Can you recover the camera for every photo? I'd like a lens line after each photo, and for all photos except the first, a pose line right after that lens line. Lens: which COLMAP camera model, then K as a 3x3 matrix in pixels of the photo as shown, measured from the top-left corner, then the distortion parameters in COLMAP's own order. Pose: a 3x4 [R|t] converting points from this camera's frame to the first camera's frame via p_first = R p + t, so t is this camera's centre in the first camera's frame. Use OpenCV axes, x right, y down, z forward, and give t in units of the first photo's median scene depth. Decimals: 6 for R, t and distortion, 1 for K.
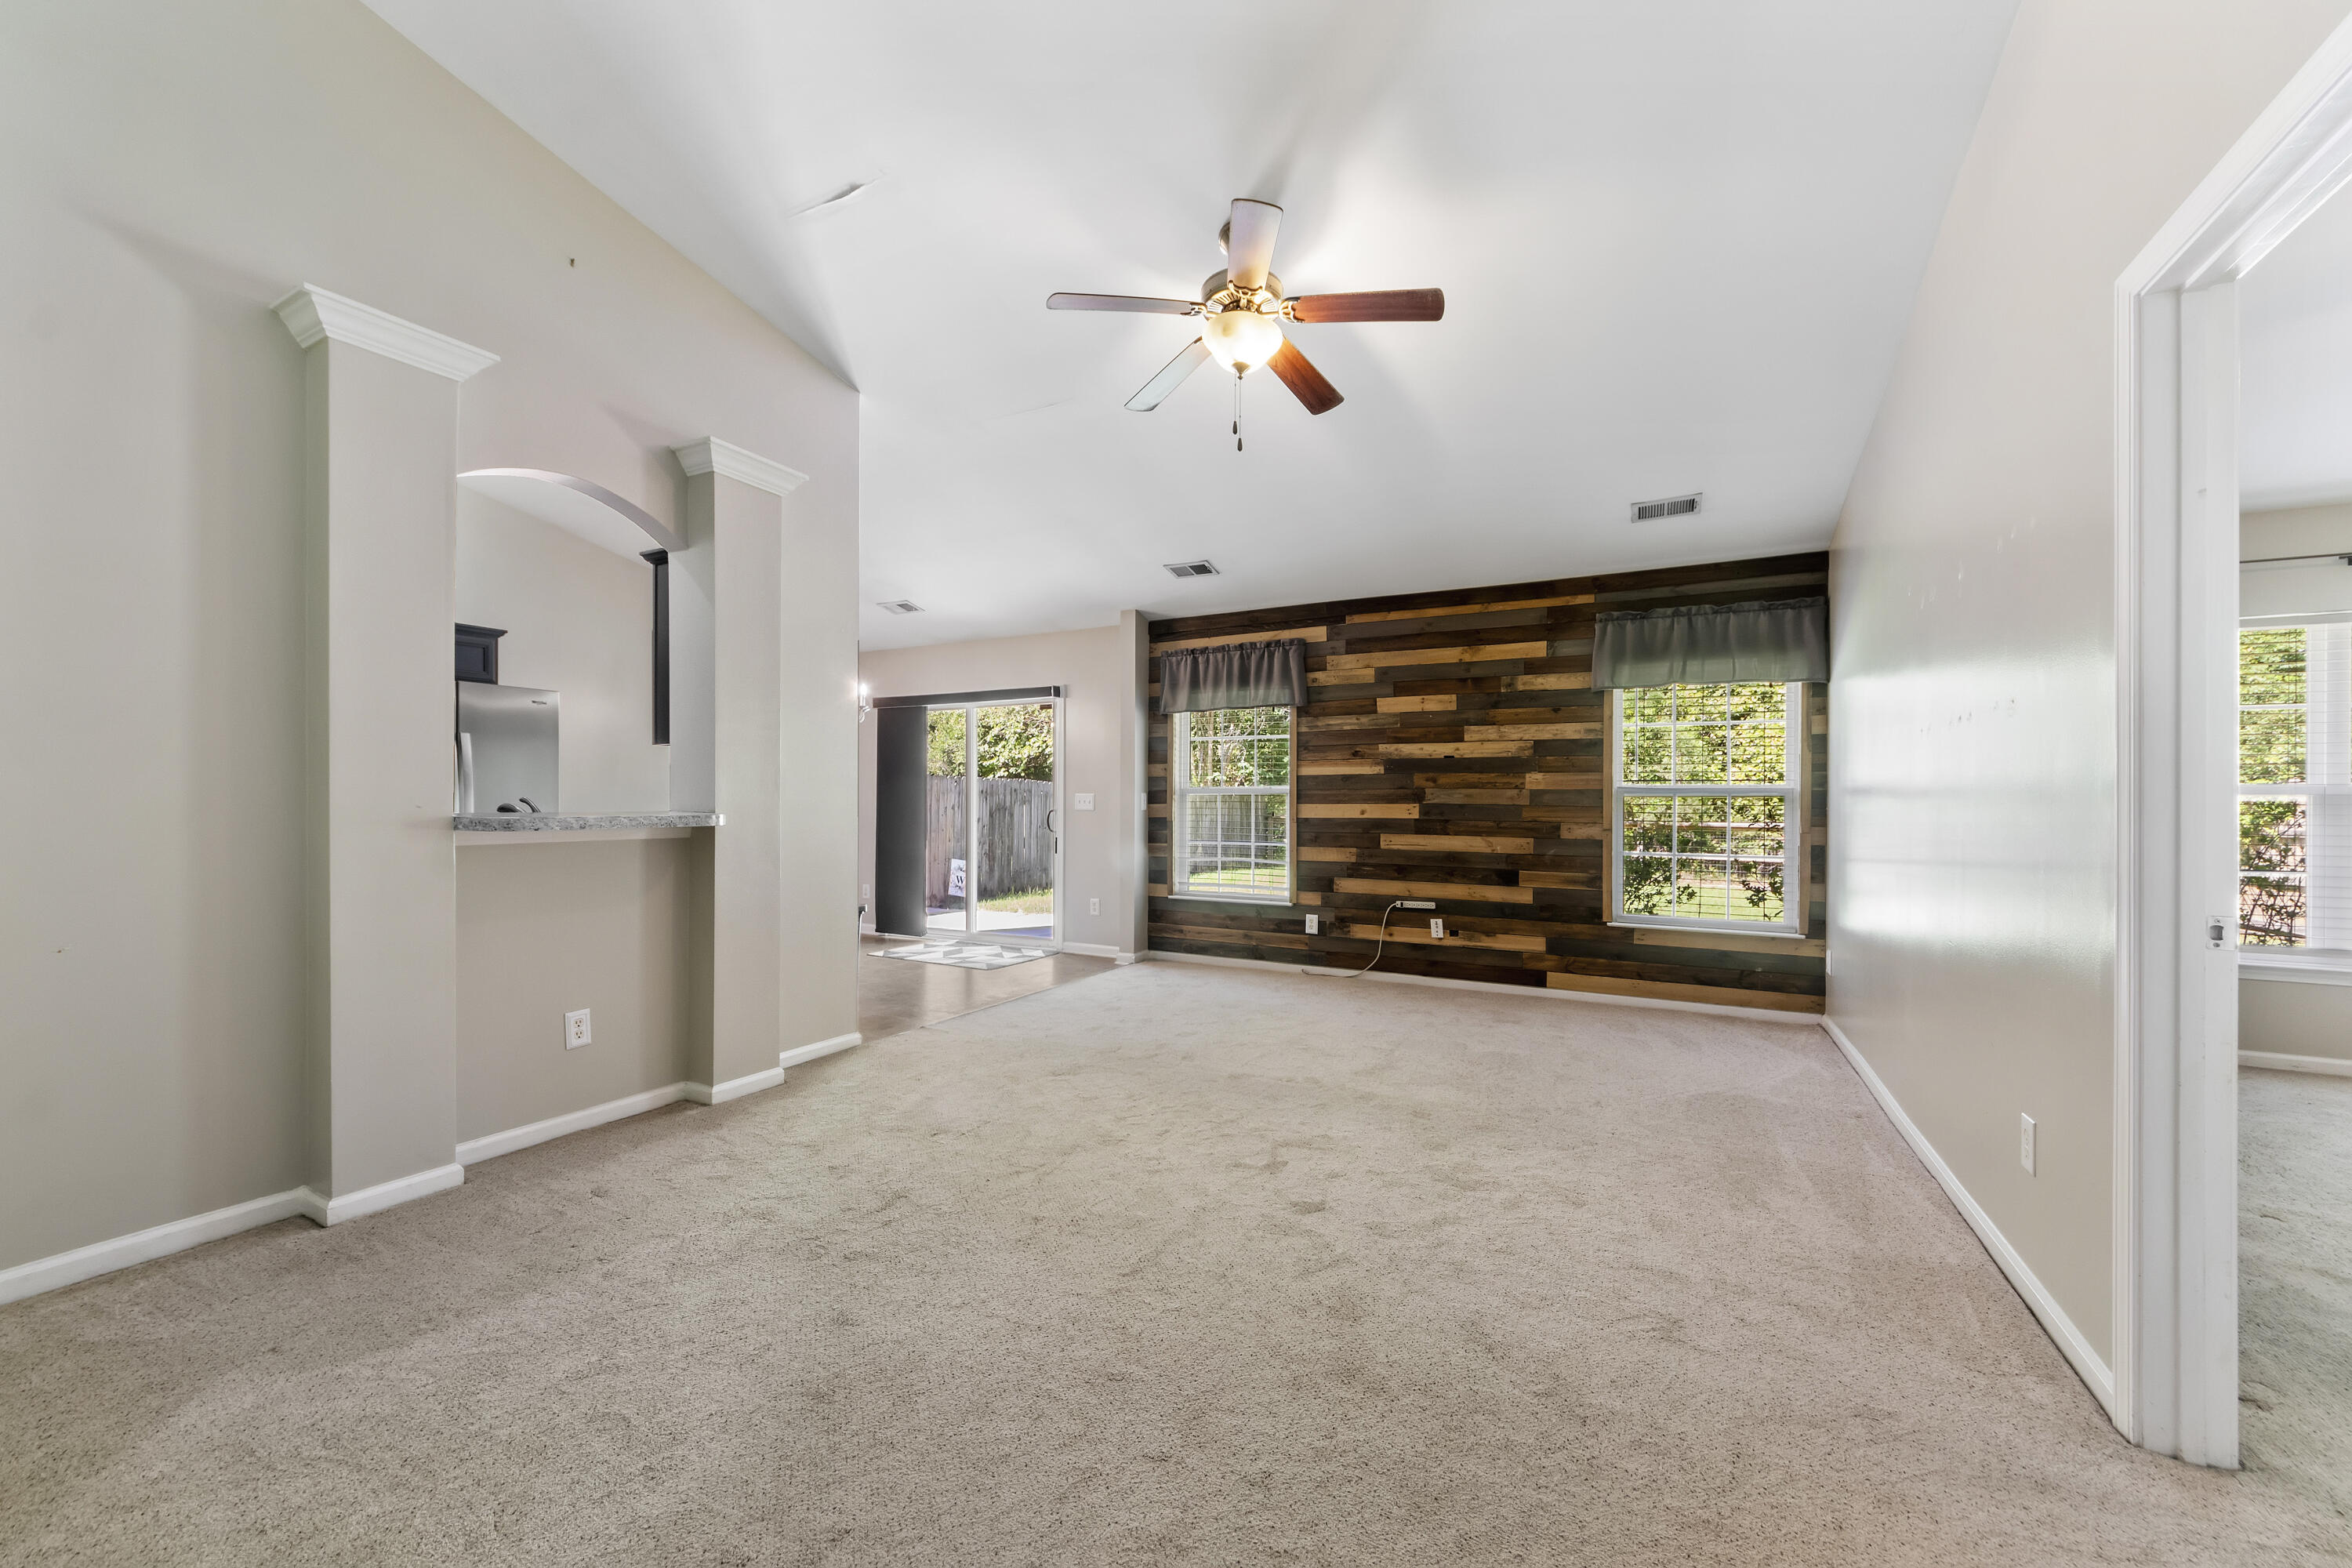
lens RADIAL K [[904.7, 0, 1176.9], [0, 904.7, 790.5], [0, 0, 1]] dist [-0.000383, -0.000026]
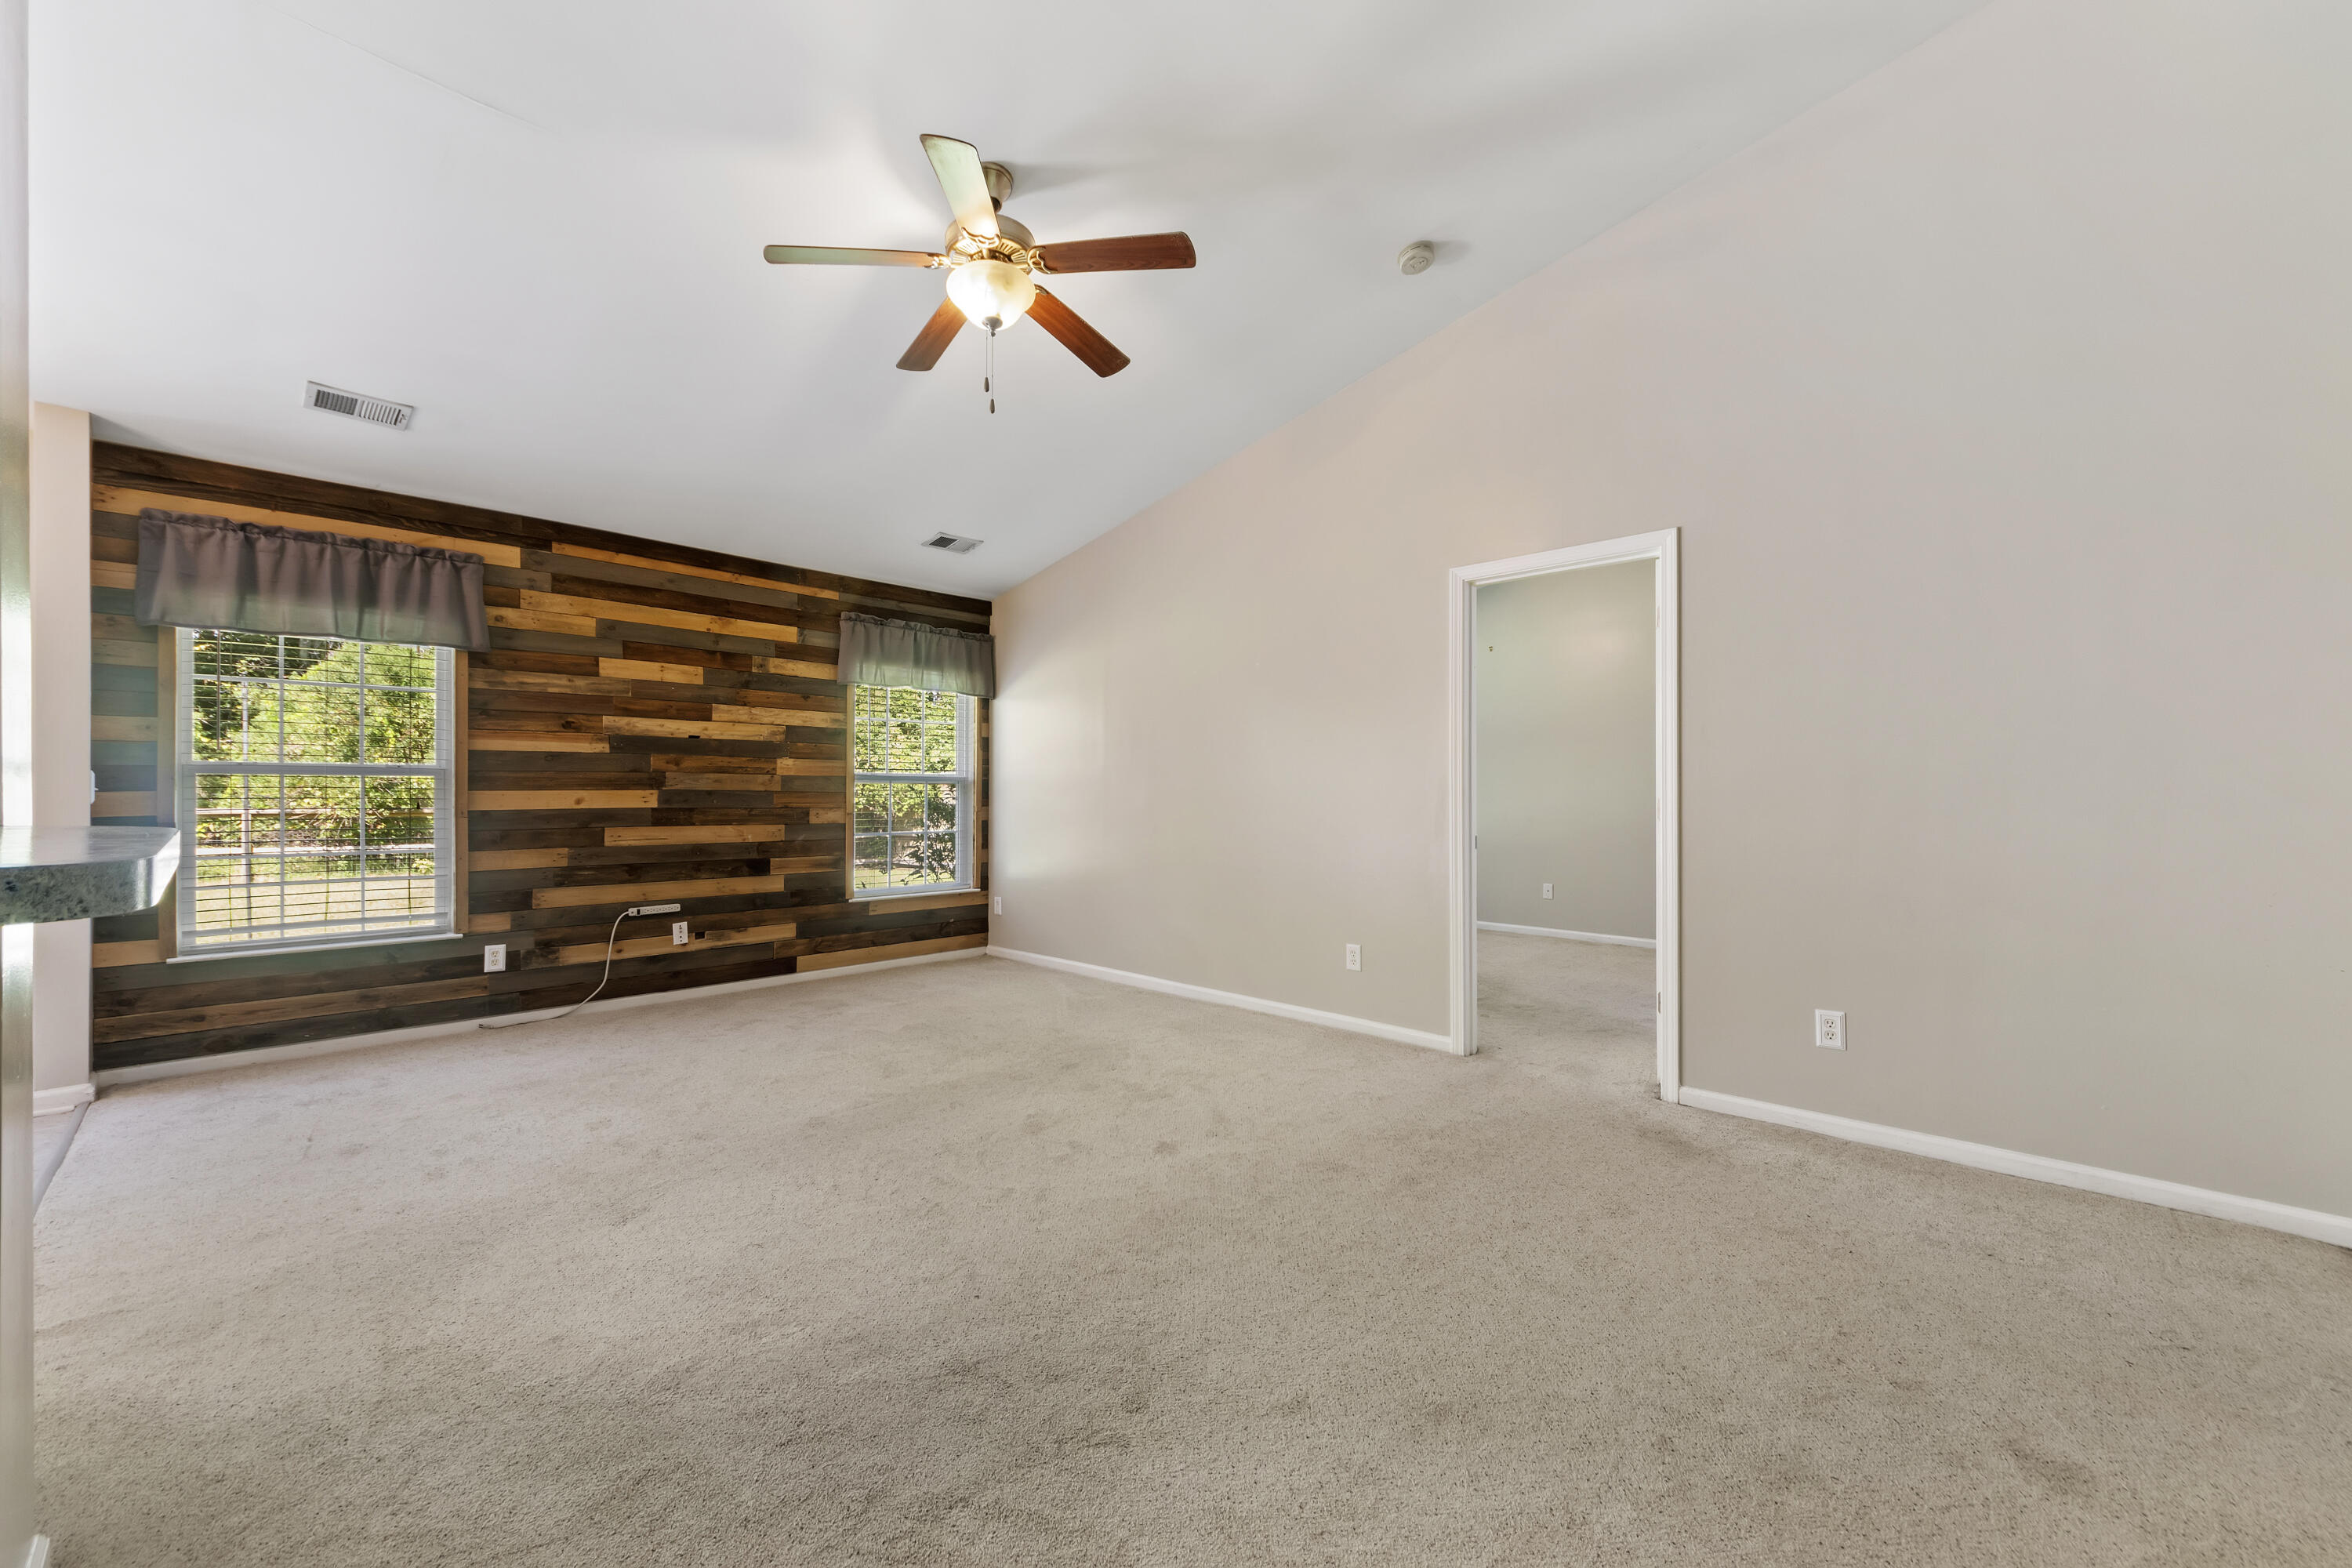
lens RADIAL K [[904.7, 0, 1176.9], [0, 904.7, 790.5], [0, 0, 1]] dist [-0.000383, -0.000026]
pose [[0.274578, -0.004774, 0.961553, -0.420112], [-0.015107, 0.999843, 0.009278, -0.000275], [-0.961446, -0.017074, 0.274463, 0.304233]]
